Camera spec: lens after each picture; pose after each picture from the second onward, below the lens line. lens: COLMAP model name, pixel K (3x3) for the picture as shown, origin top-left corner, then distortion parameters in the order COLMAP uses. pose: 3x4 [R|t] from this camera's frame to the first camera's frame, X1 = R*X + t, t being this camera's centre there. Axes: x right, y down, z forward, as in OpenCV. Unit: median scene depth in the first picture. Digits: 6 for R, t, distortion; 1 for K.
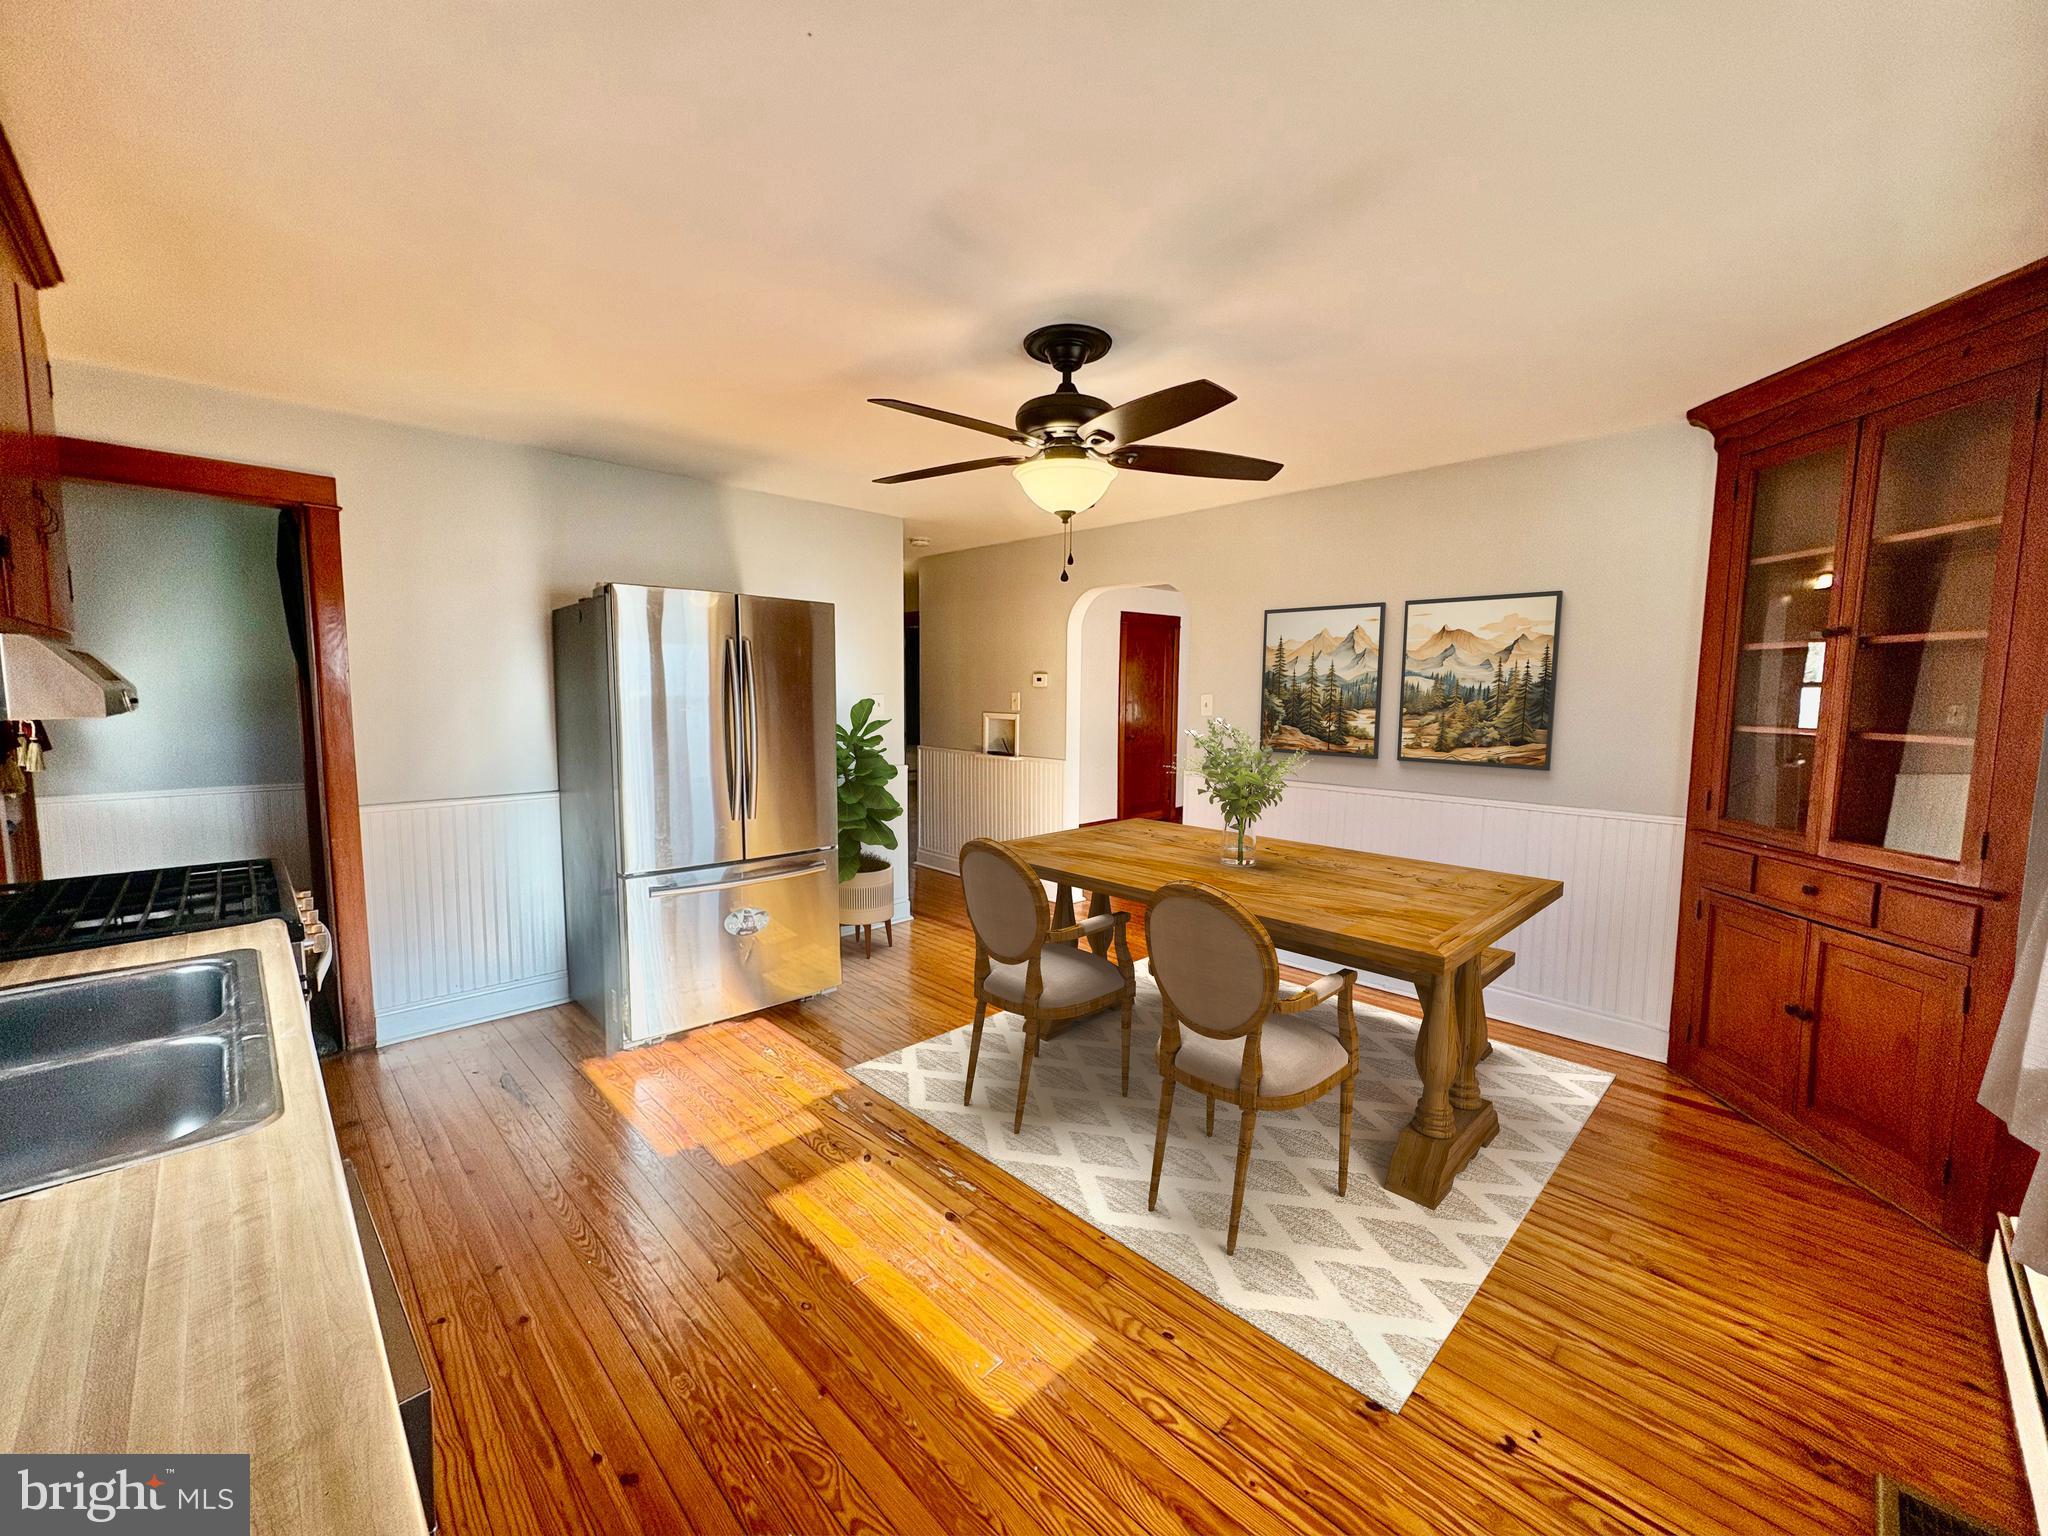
lens RADIAL K [[819.2, 0, 1002.7], [0, 819.2, 764.0], [0, 0, 1]] dist [-0.008942, 0.001762]
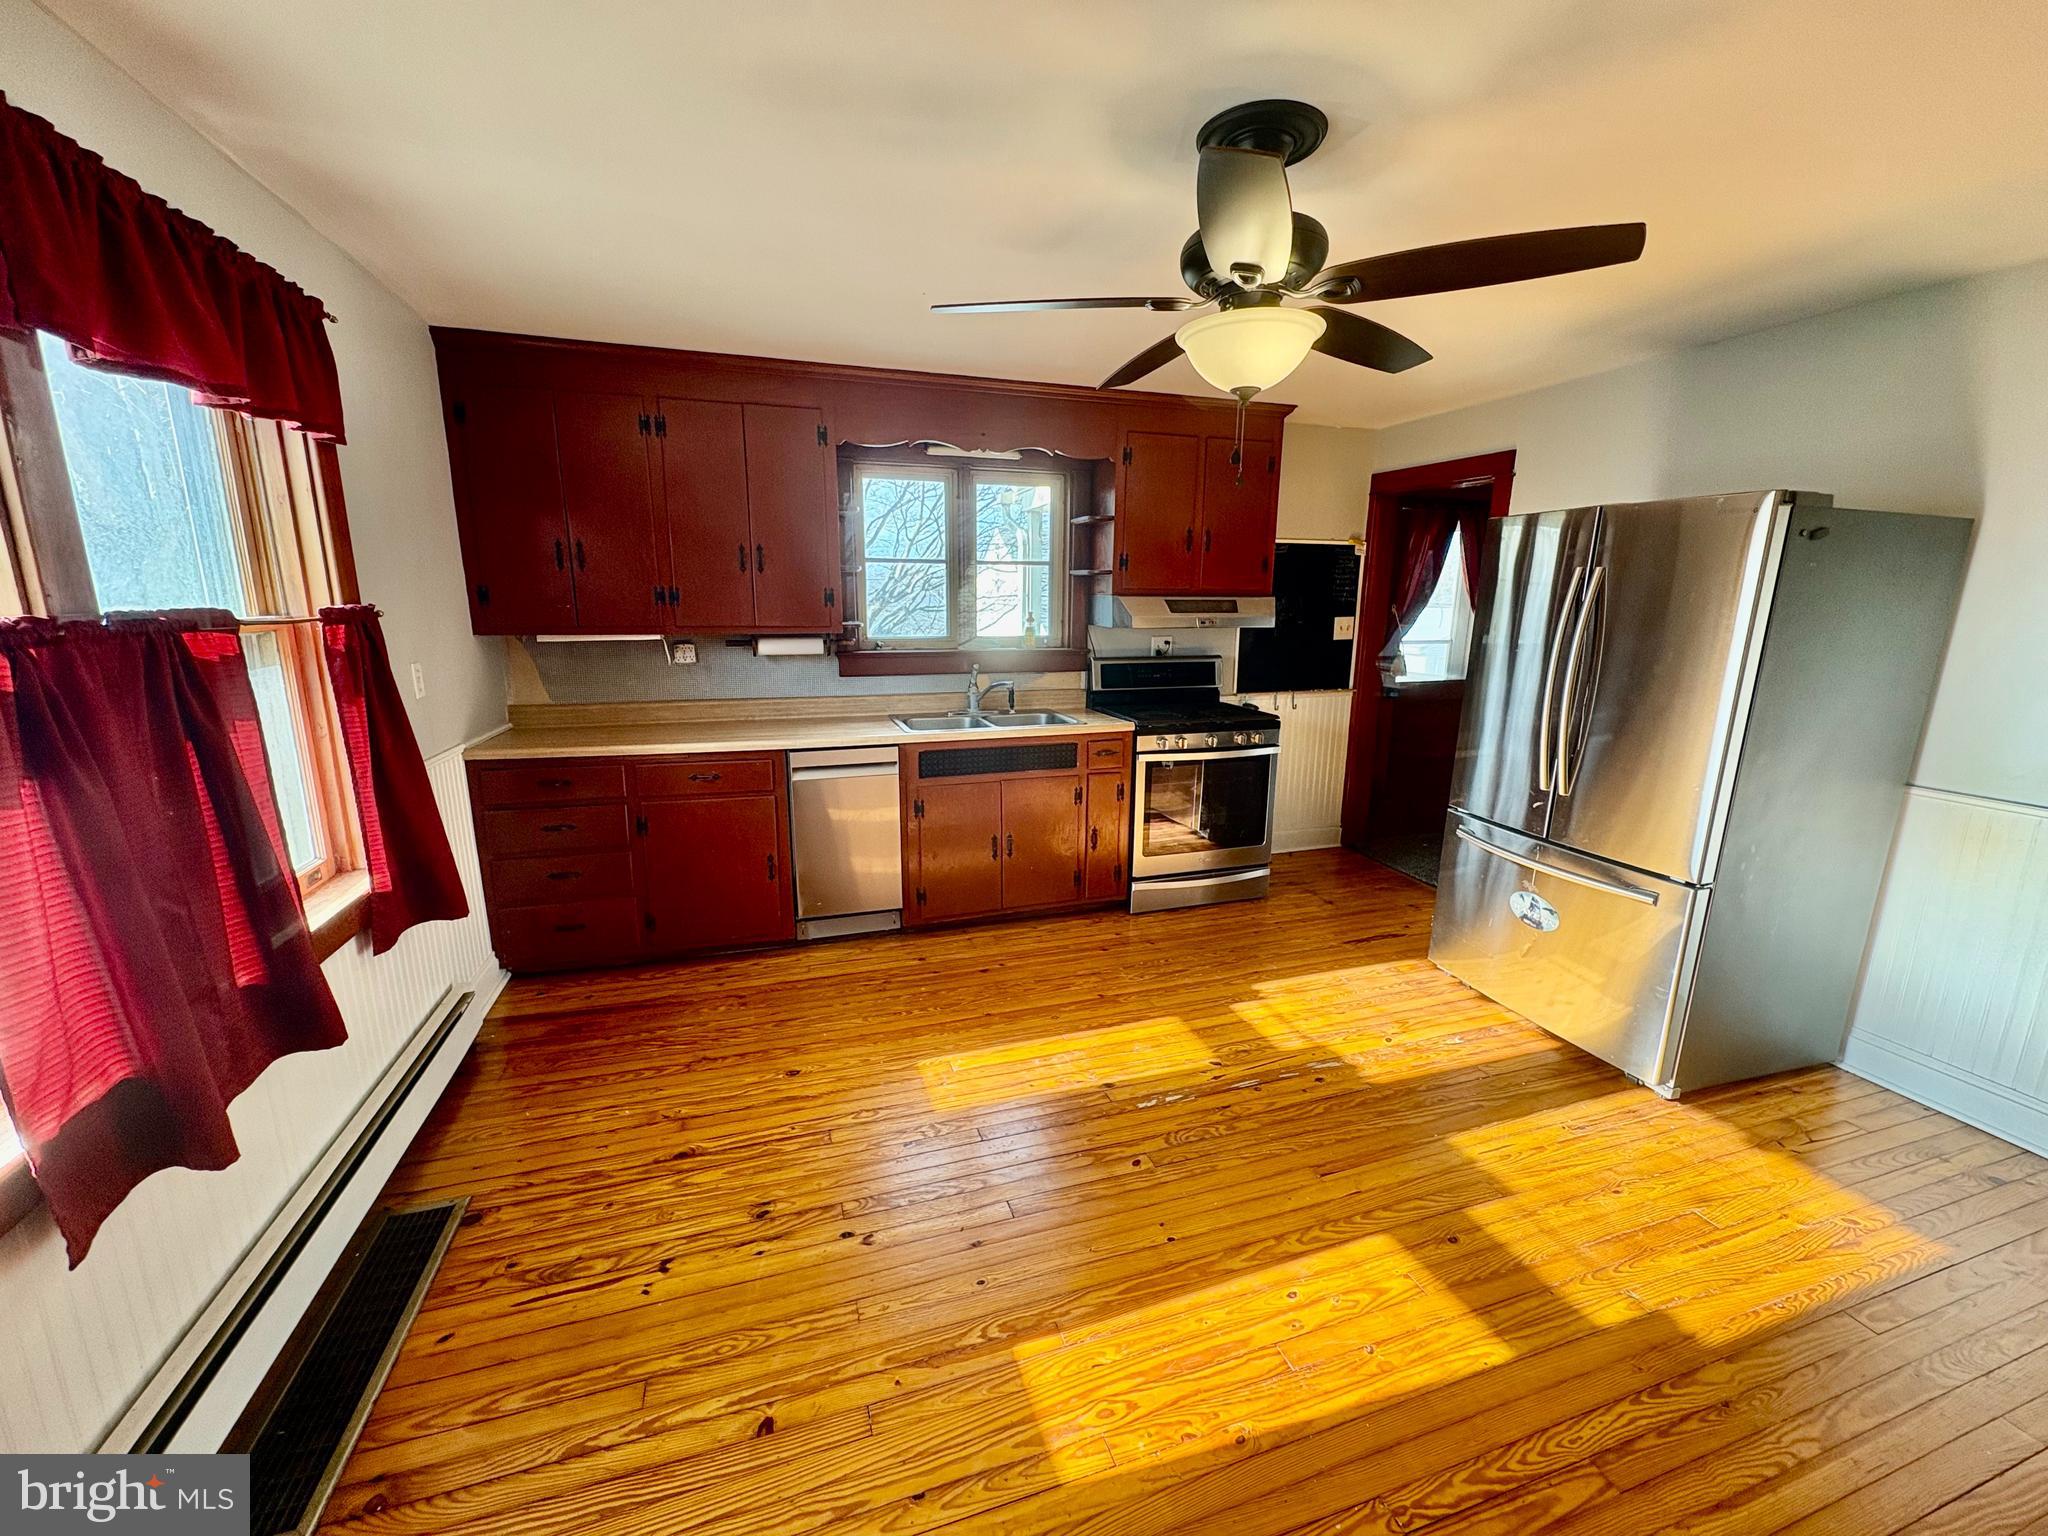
lens RADIAL K [[819.2, 0, 1007.0], [0, 819.2, 773.1], [0, 0, 1]] dist [-0.008942, 0.001762]
pose [[-0.451013, 0.171775, -0.875832, 1.170027], [-0.097125, 0.966031, 0.239480, -0.160065], [0.887217, 0.193074, -0.419009, 1.602454]]
